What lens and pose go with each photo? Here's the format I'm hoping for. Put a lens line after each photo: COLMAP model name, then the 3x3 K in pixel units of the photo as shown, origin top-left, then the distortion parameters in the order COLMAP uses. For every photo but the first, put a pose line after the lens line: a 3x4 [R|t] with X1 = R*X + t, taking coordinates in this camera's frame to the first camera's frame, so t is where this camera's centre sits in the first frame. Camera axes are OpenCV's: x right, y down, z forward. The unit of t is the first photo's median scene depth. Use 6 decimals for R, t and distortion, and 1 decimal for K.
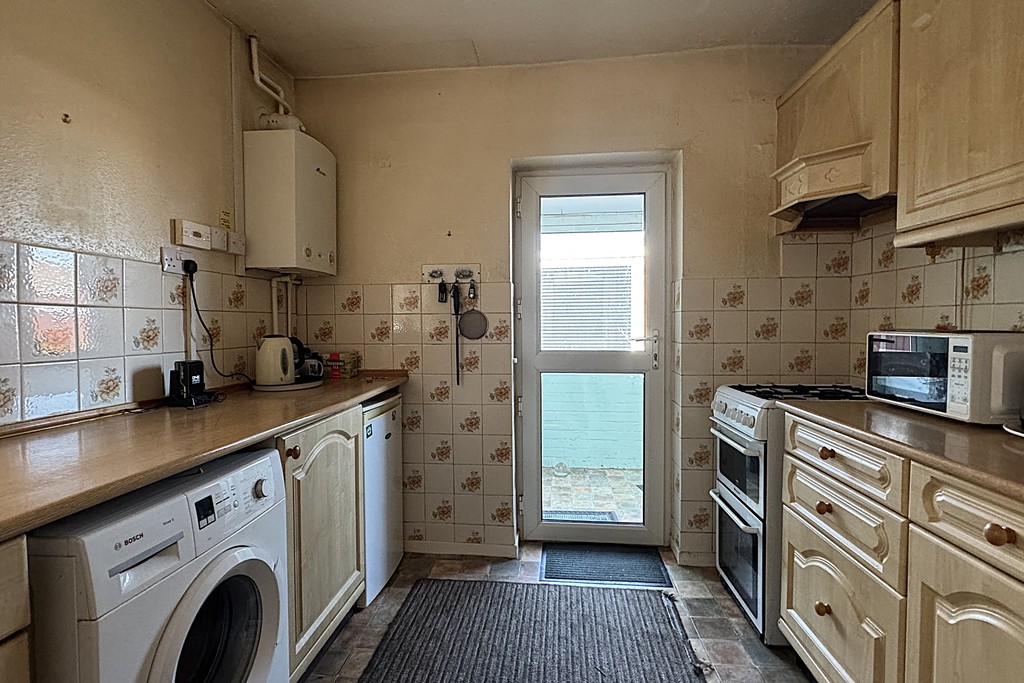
lens RADIAL K [[487.7, 0, 503.0], [0, 487.7, 338.5], [0, 0, 1]] dist [0.031020, 0.000066]
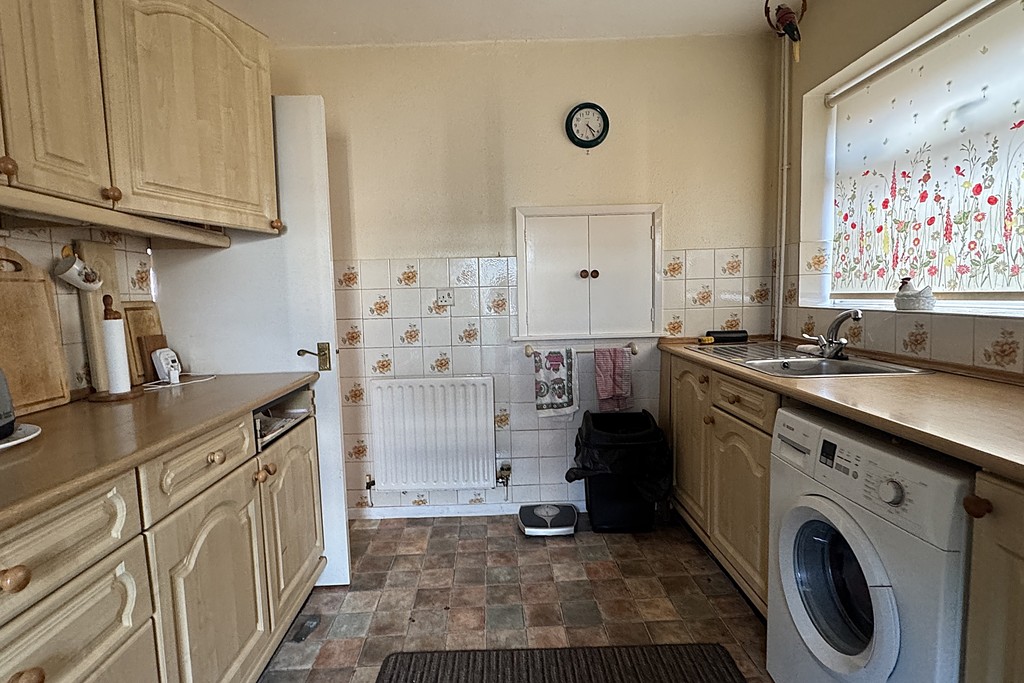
lens RADIAL K [[487.7, 0, 503.0], [0, 487.7, 338.5], [0, 0, 1]] dist [0.031020, 0.000066]
pose [[-0.991839, 0.046144, -0.118852, 0.265975], [0.031597, 0.992090, 0.121487, -0.074963], [0.123518, 0.116740, -0.985452, 1.999703]]
